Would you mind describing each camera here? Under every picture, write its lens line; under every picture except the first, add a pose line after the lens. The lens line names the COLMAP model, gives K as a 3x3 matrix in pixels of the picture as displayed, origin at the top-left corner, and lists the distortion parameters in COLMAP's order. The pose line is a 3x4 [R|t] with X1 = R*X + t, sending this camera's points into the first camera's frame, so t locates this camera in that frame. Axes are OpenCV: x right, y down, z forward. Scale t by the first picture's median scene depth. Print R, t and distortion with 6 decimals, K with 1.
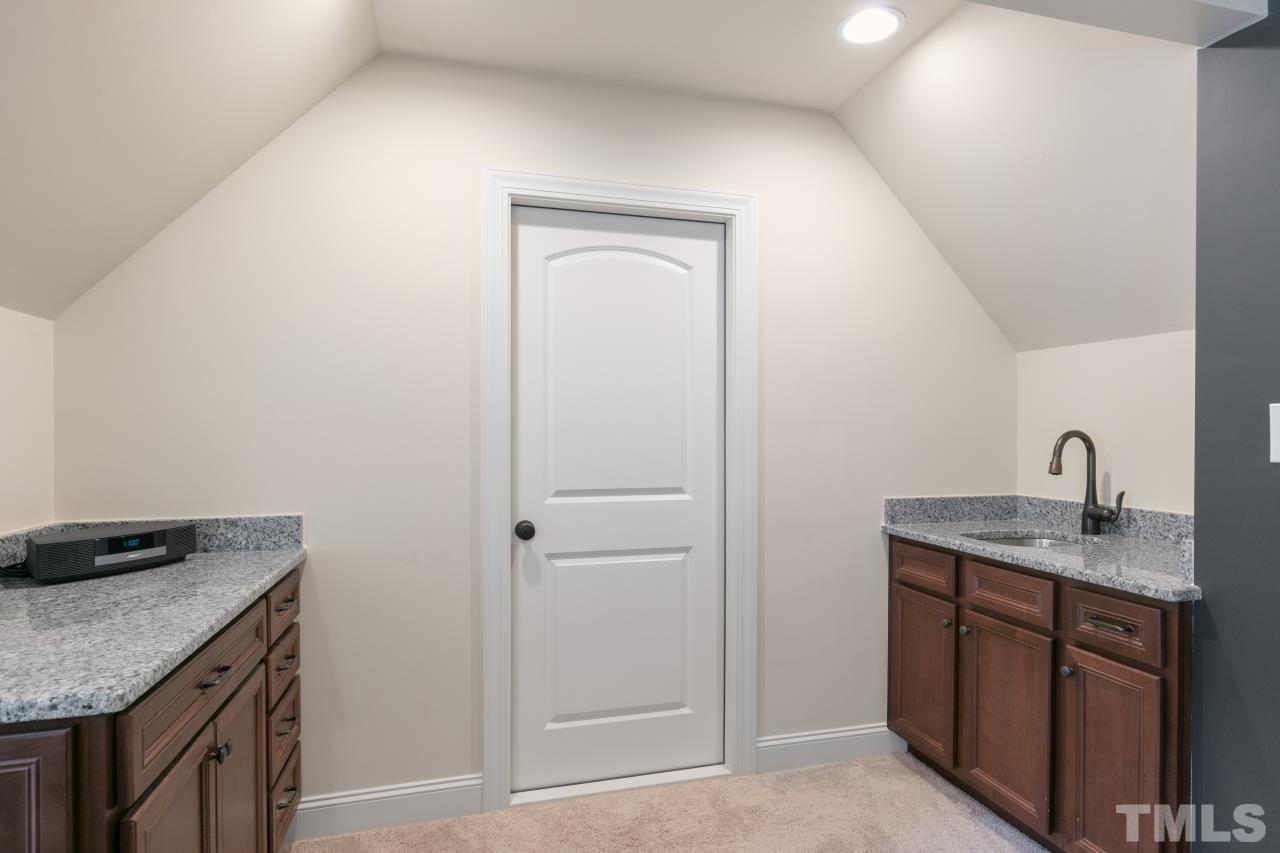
lens RADIAL K [[687.8, 0, 638.7], [0, 687.8, 432.2], [0, 0, 1]] dist [-0.006929, -0.000779]
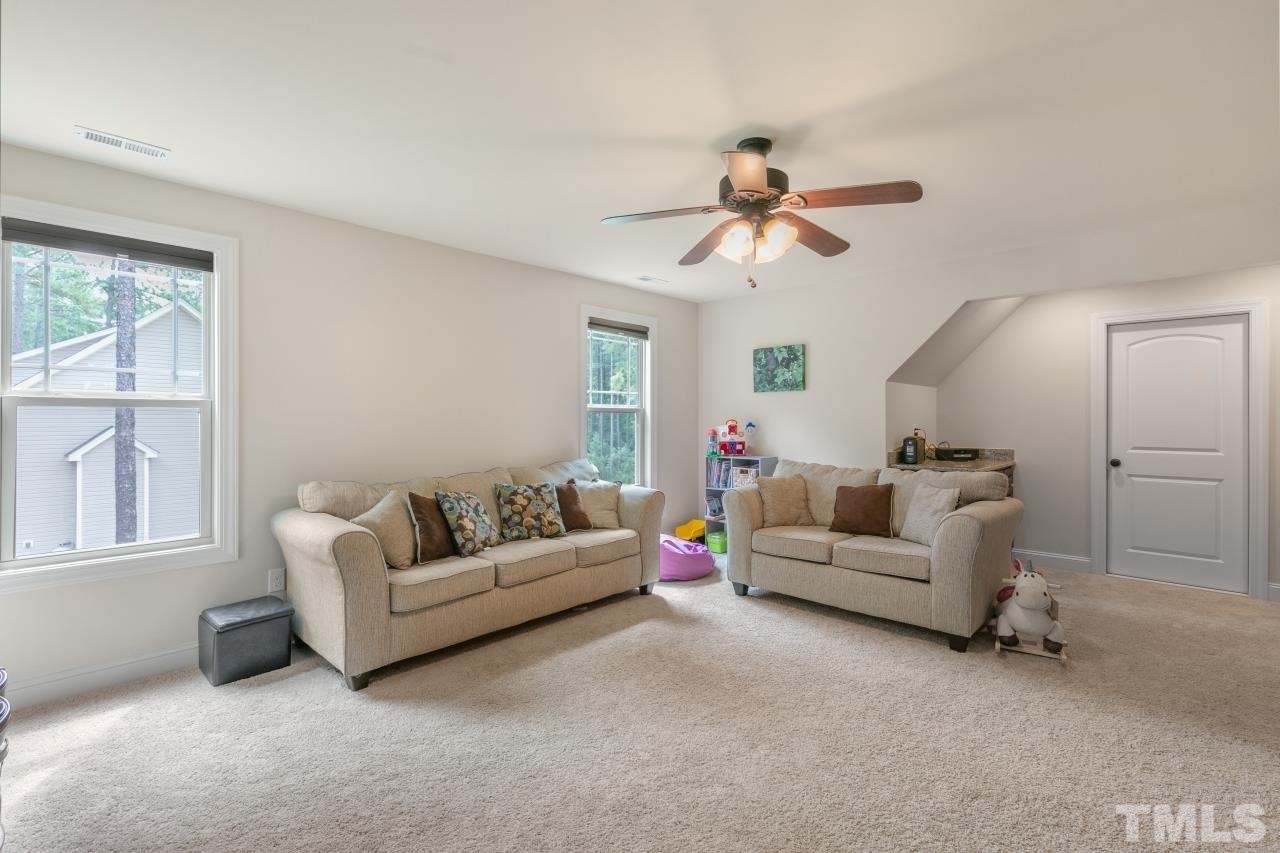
lens RADIAL K [[585.2, 0, 640.5], [0, 585.2, 421.2], [0, 0, 1]] dist [0.001047, 0.000191]
pose [[0.530119, 0.005796, -0.847904, 0.660420], [-0.001724, 0.999982, 0.005757, -0.008409], [0.847922, -0.001590, 0.530119, -1.415244]]
